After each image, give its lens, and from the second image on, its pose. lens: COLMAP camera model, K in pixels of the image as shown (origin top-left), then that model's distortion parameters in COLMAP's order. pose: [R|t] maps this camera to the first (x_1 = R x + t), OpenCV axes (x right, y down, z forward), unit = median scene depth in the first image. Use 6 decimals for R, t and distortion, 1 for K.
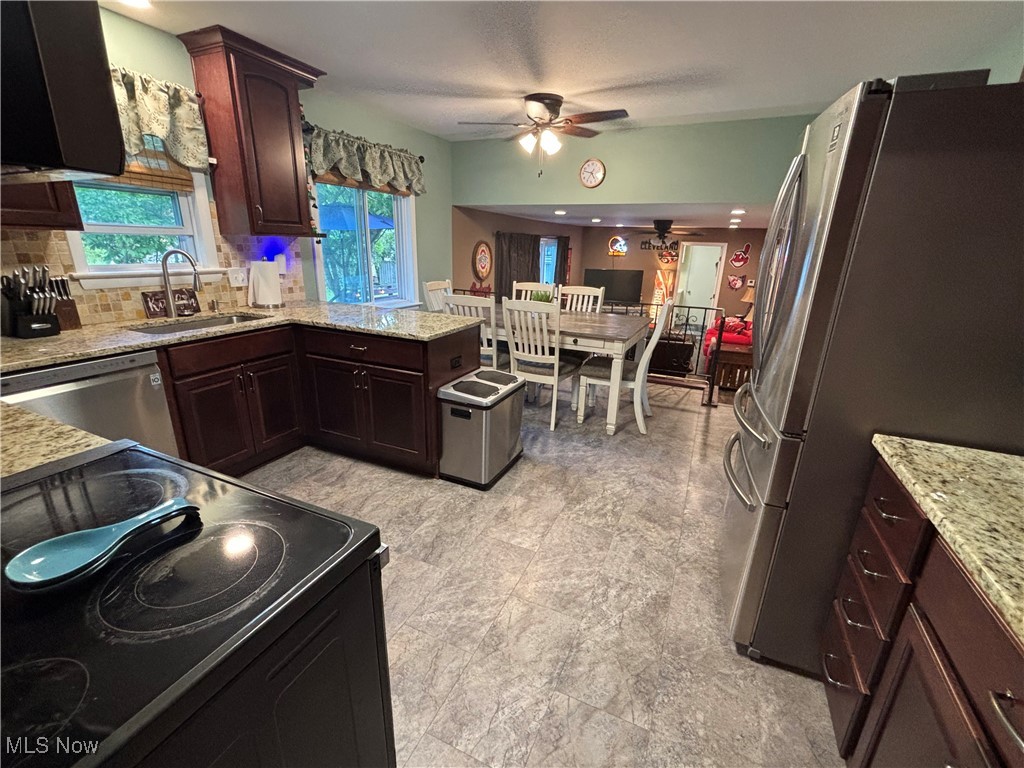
lens RADIAL K [[446.8, 0, 508.8], [0, 446.8, 380.2], [0, 0, 1]] dist [0.004012, 0.000476]
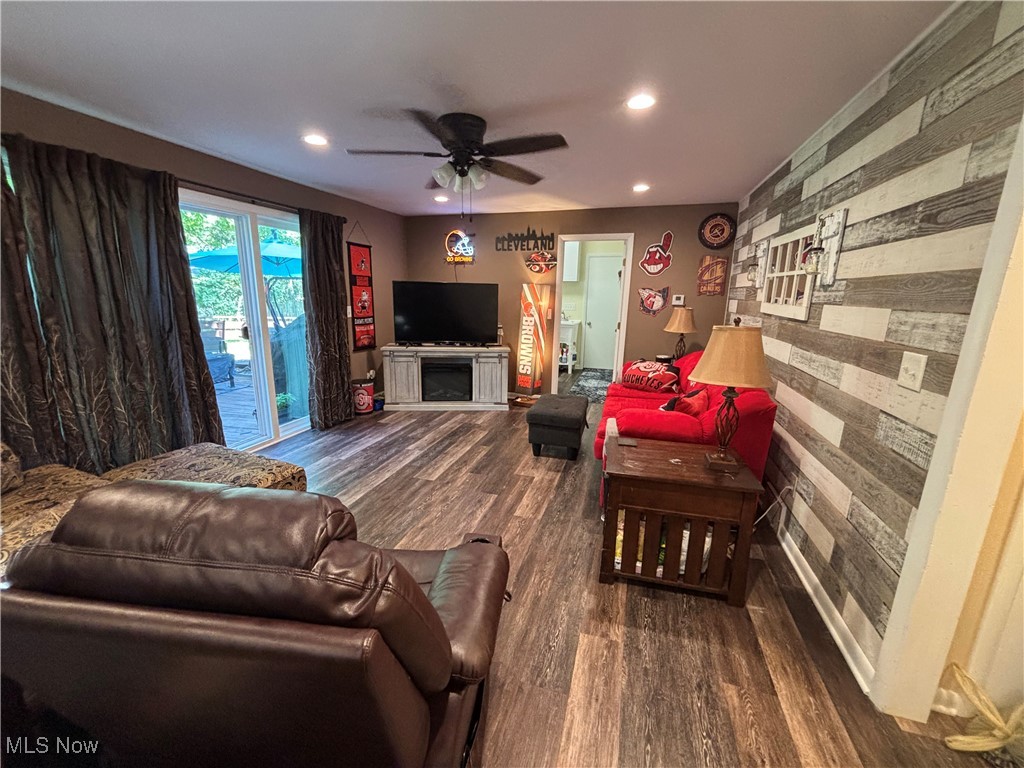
lens RADIAL K [[413.4, 0, 510.9], [0, 413.4, 382.7], [0, 0, 1]] dist [0.003067, -0.001976]
pose [[0.990351, -0.042899, 0.131776, 0.749837], [0.053564, 0.995475, -0.078483, -0.241090], [-0.127813, 0.084784, 0.988168, 1.508588]]
